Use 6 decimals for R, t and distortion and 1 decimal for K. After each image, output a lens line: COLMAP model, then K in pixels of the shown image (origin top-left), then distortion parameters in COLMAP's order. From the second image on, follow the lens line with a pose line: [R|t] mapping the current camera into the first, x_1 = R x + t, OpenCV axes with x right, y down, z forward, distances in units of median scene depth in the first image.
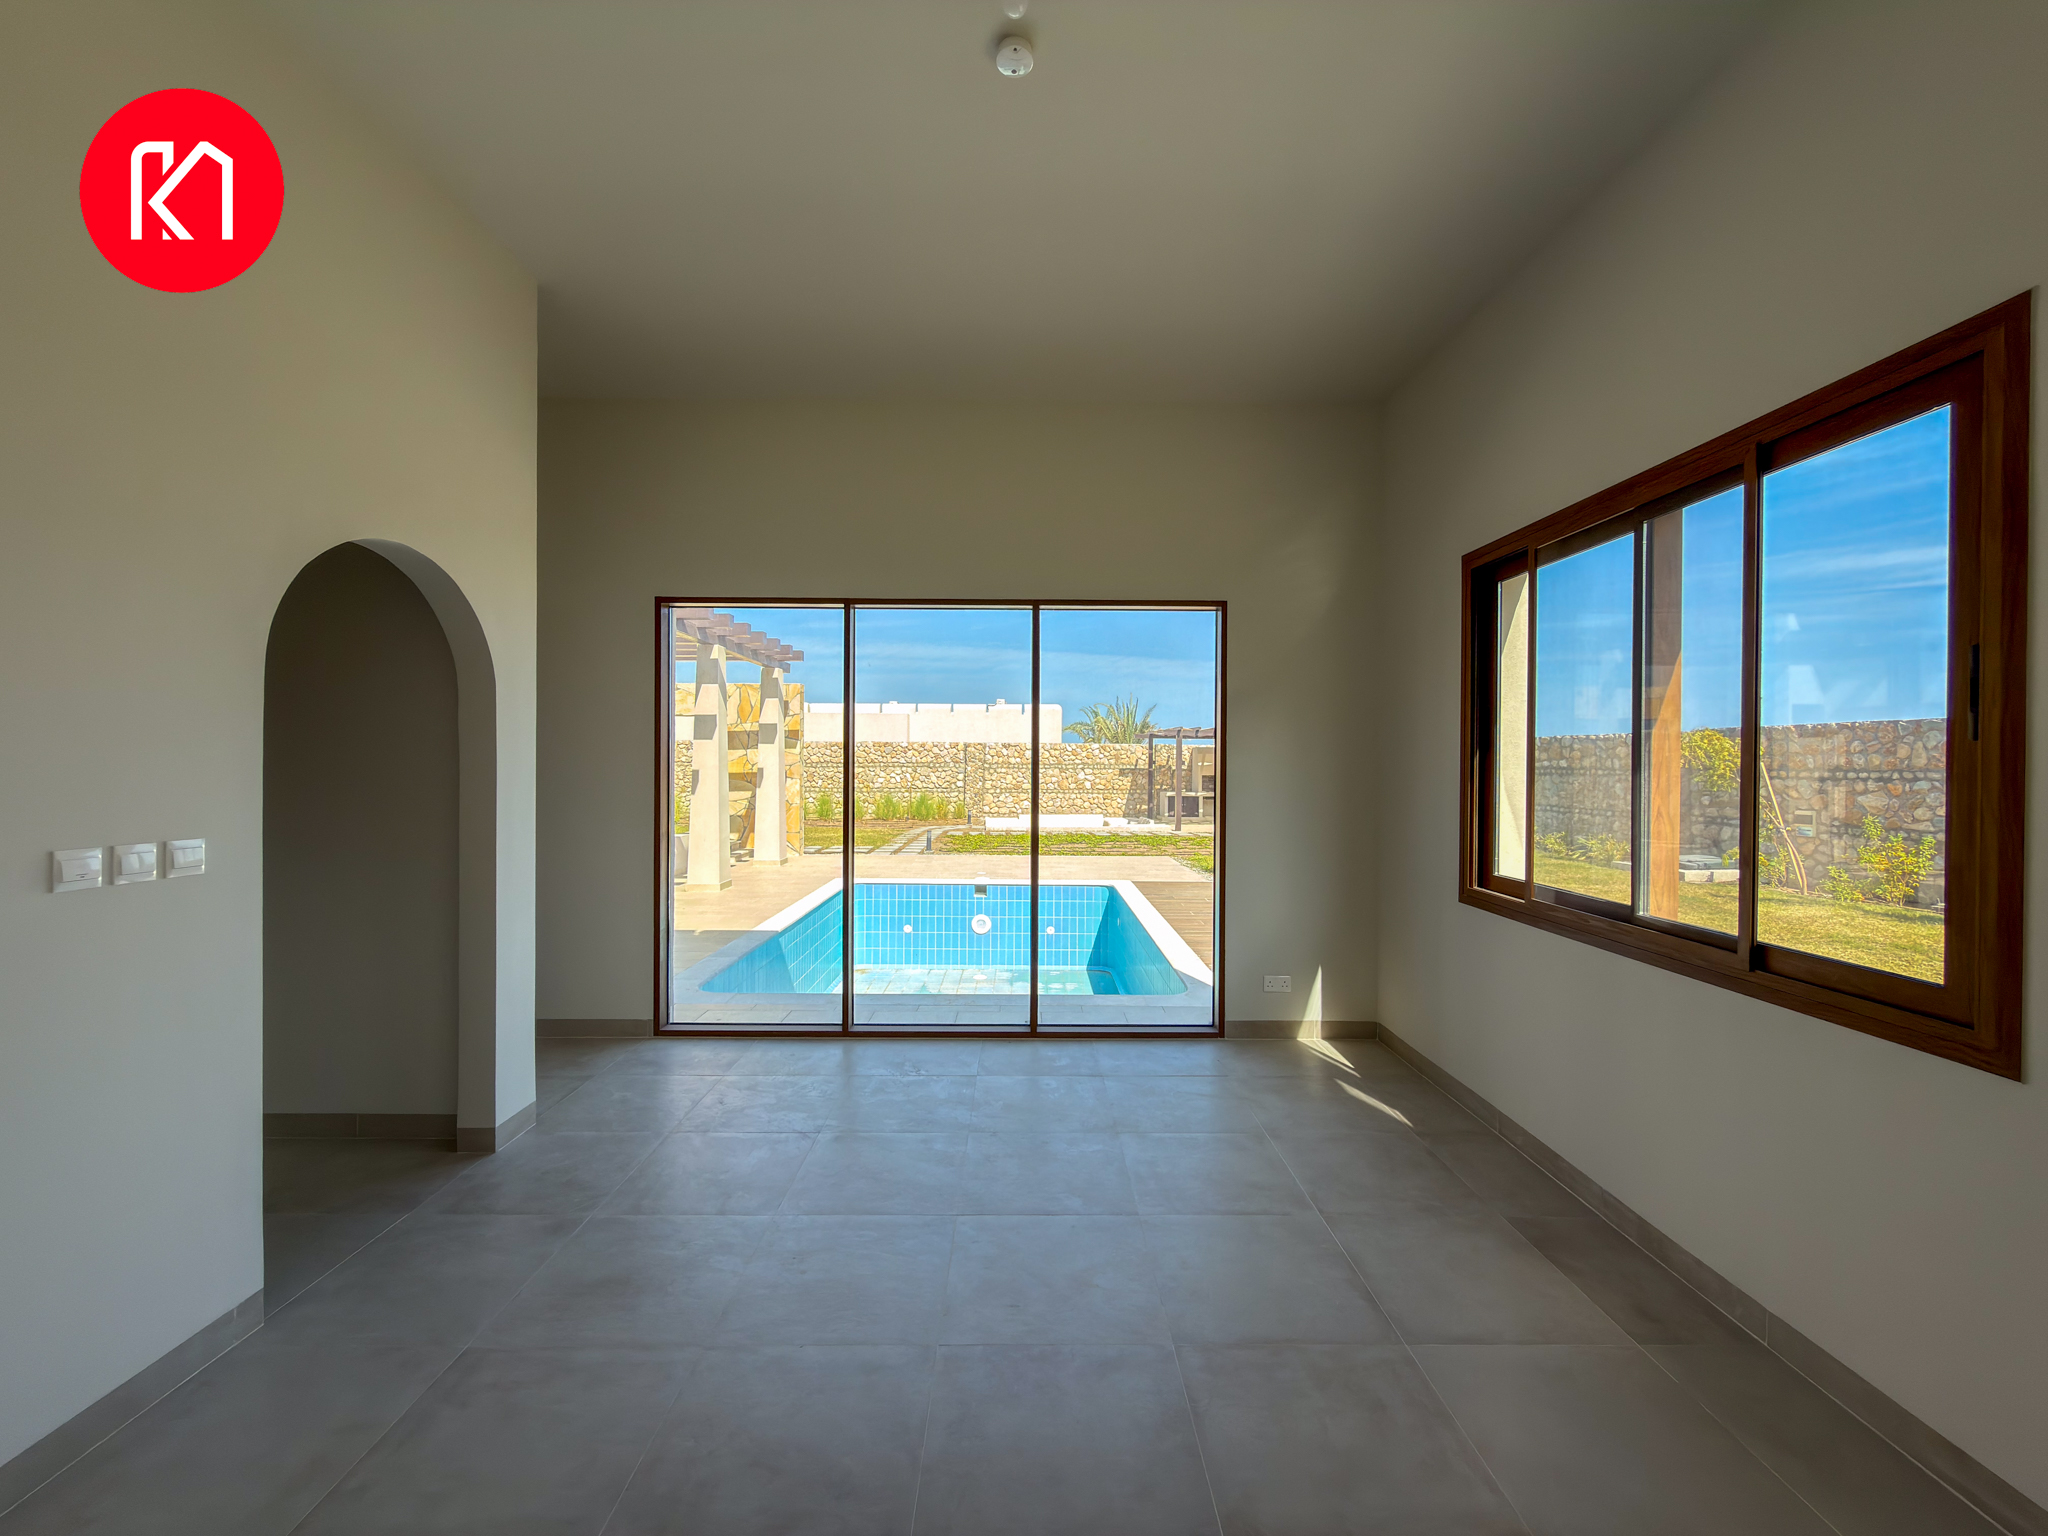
lens RADIAL K [[812.6, 0, 1026.9], [0, 812.6, 769.0], [0, 0, 1]] dist [-0.000785, 0.000115]
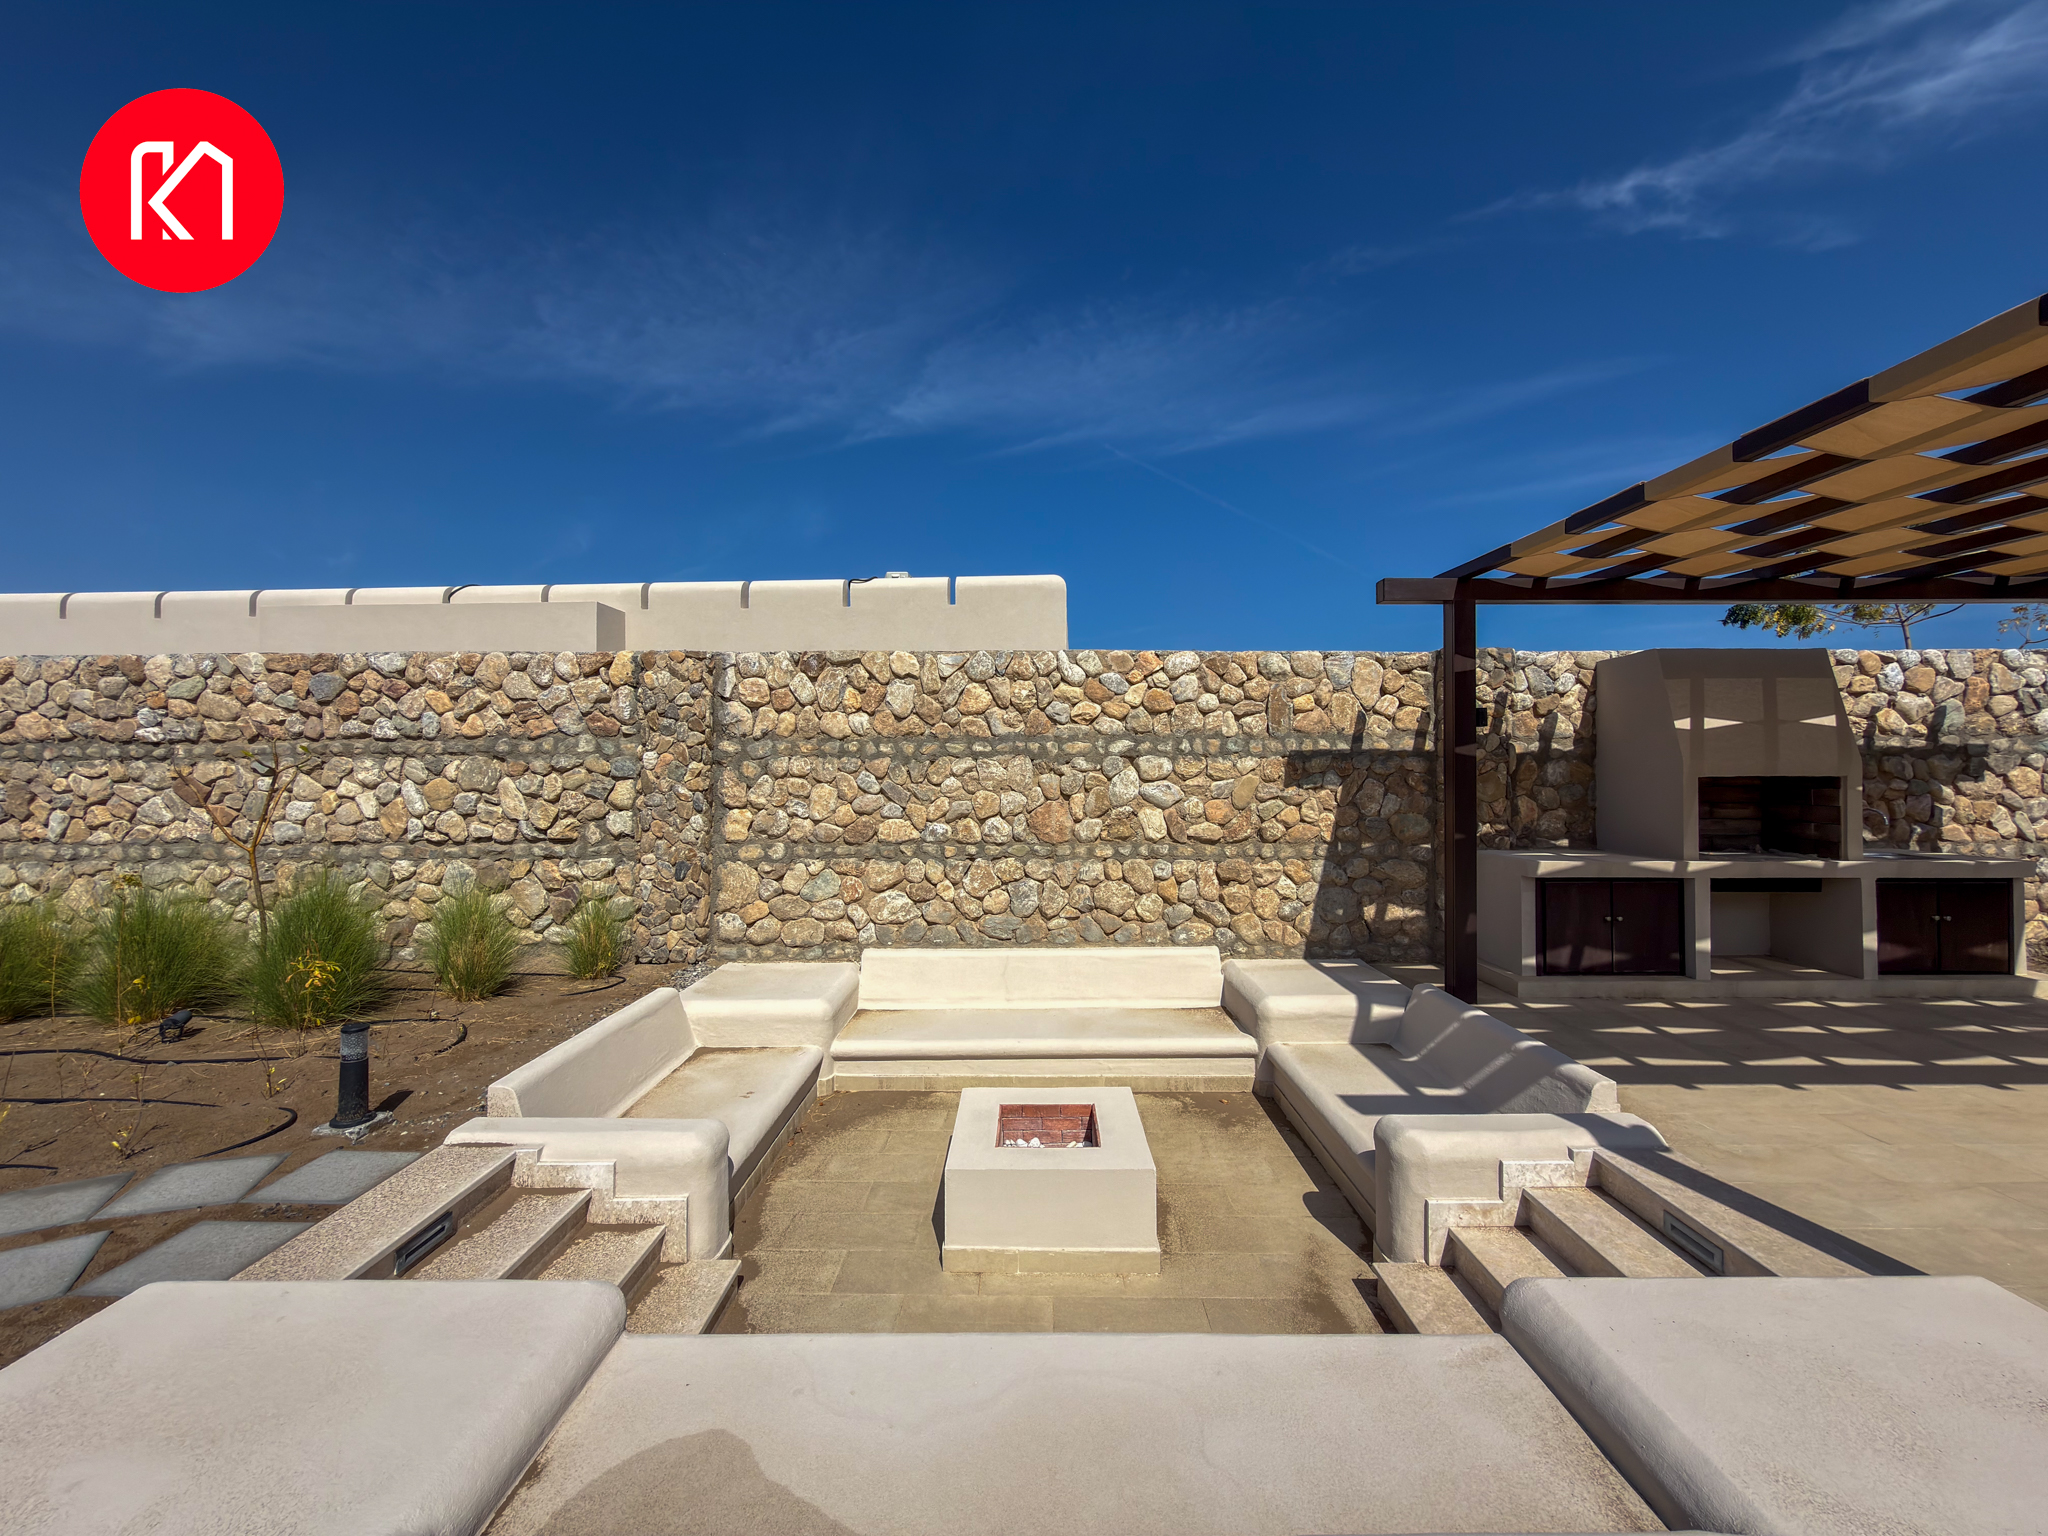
lens RADIAL K [[817.9, 0, 1024.0], [0, 817.9, 768.0], [0, 0, 1]] dist [0.000763, -0.000263]
pose [[0.998416, -0.009802, -0.055401, 0.085091], [0.009214, 0.999899, -0.010863, 0.009529], [0.055502, 0.010335, 0.998405, 1.275338]]
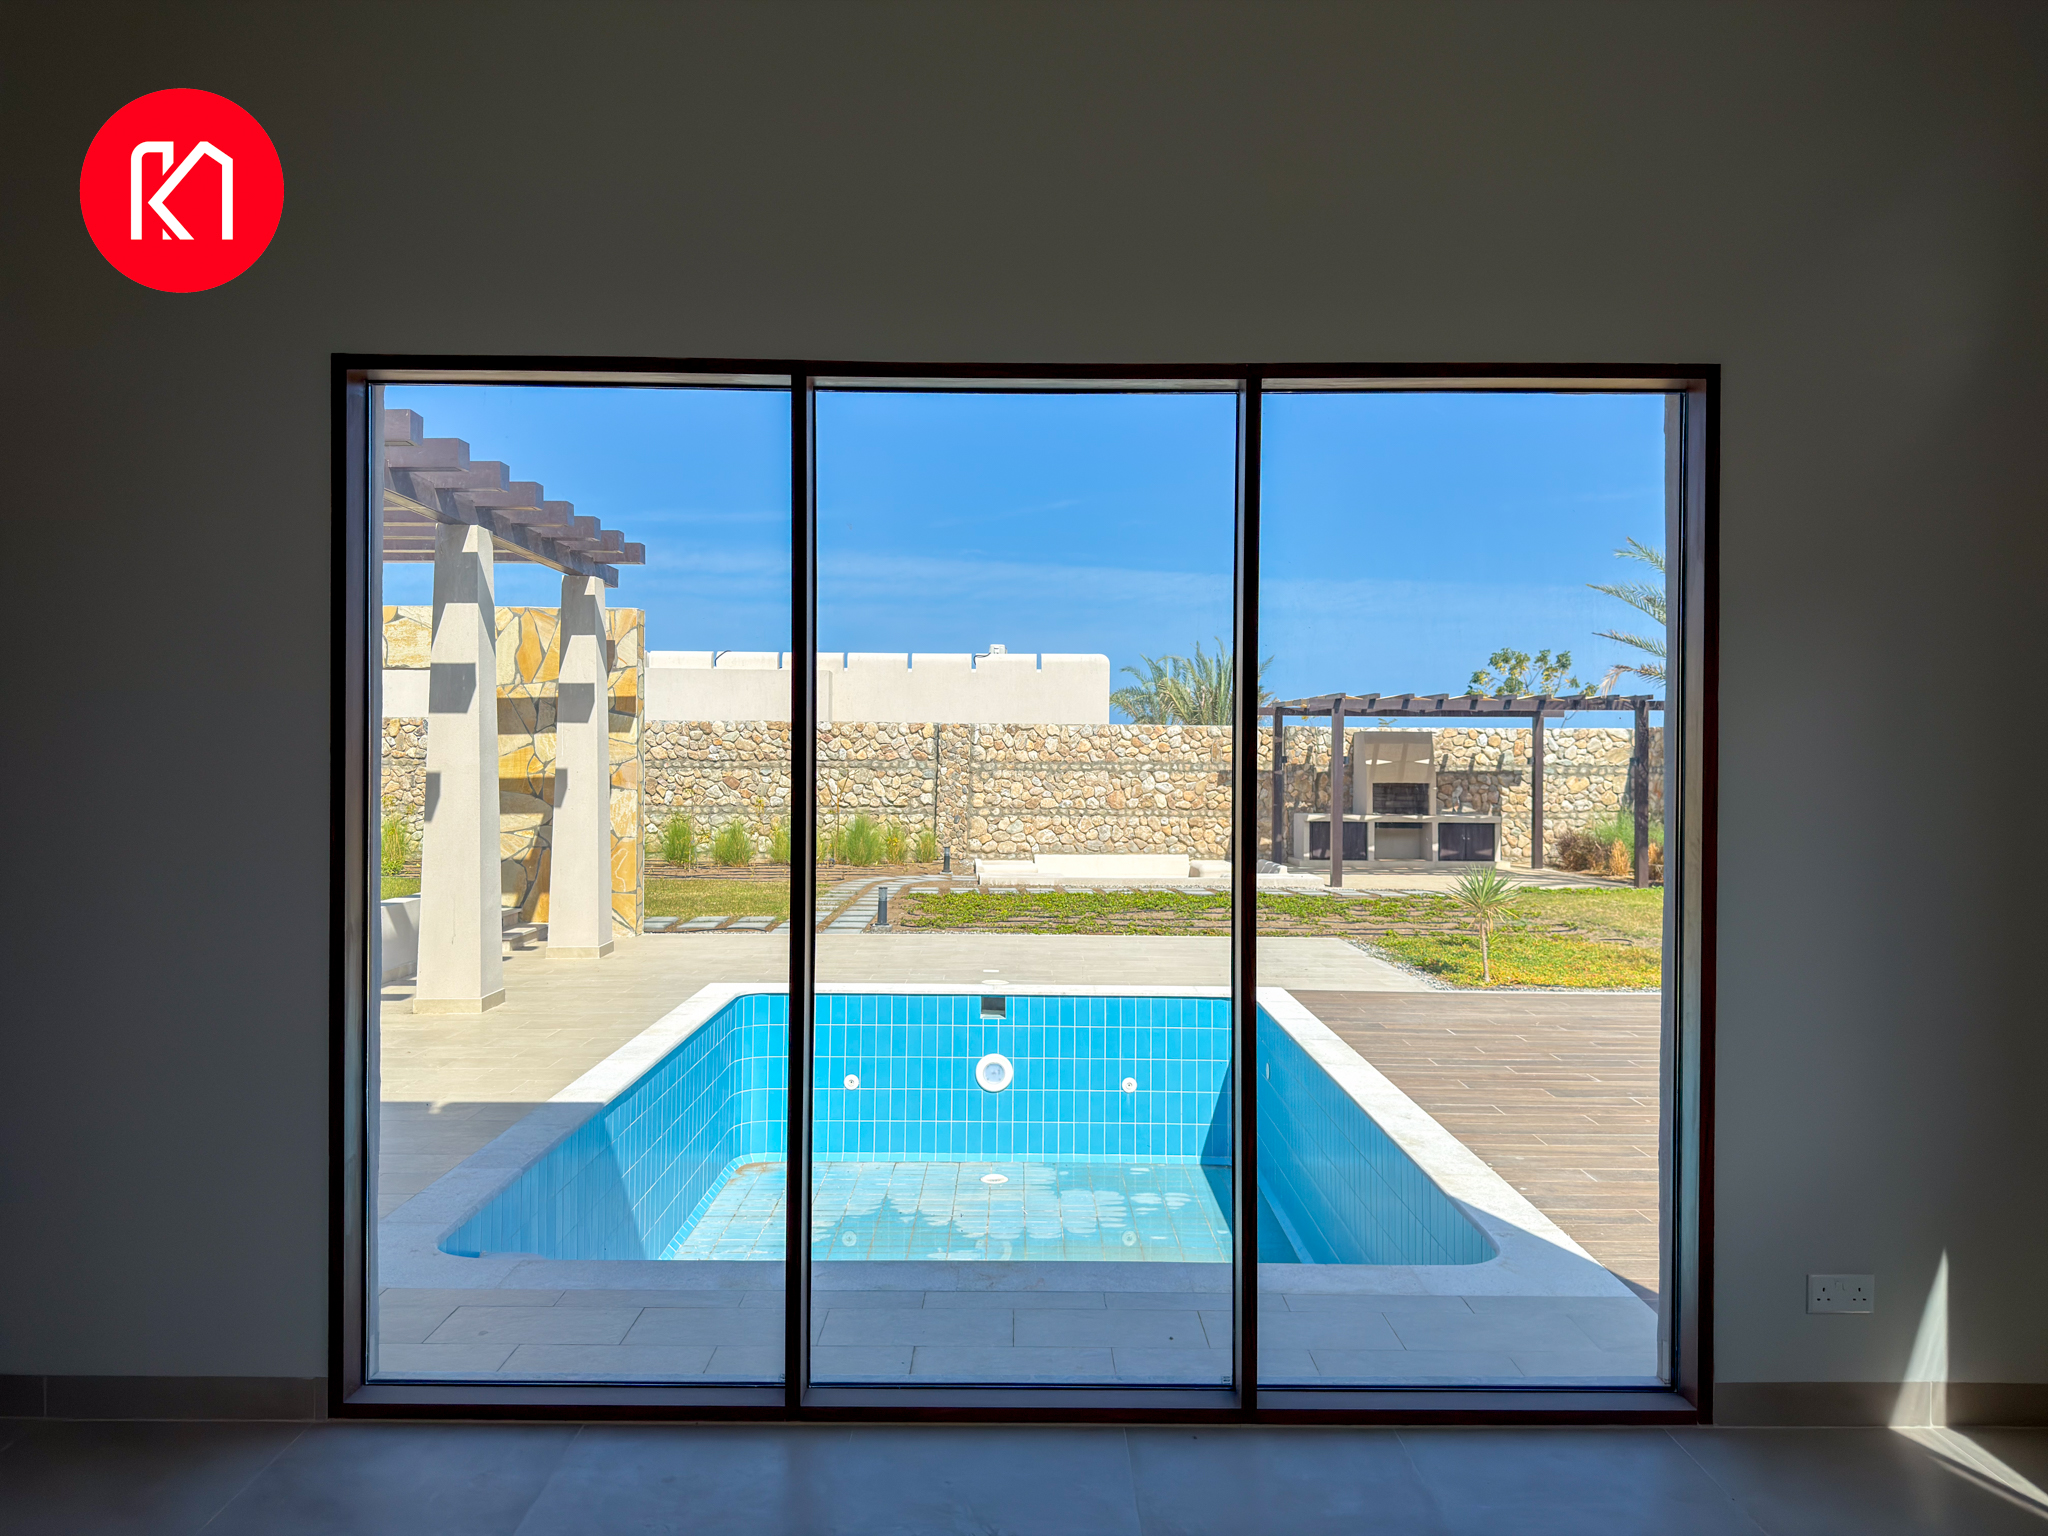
lens RADIAL K [[1422.4, 0, 1020.4], [0, 1422.4, 774.3], [0, 0, 1]] dist [0.153696, -0.206940]
pose [[0.999997, 0.000715, -0.002175, -0.029107], [-0.000711, 0.999997, 0.002217, -0.000347], [0.002176, -0.002216, 0.999995, 0.070646]]
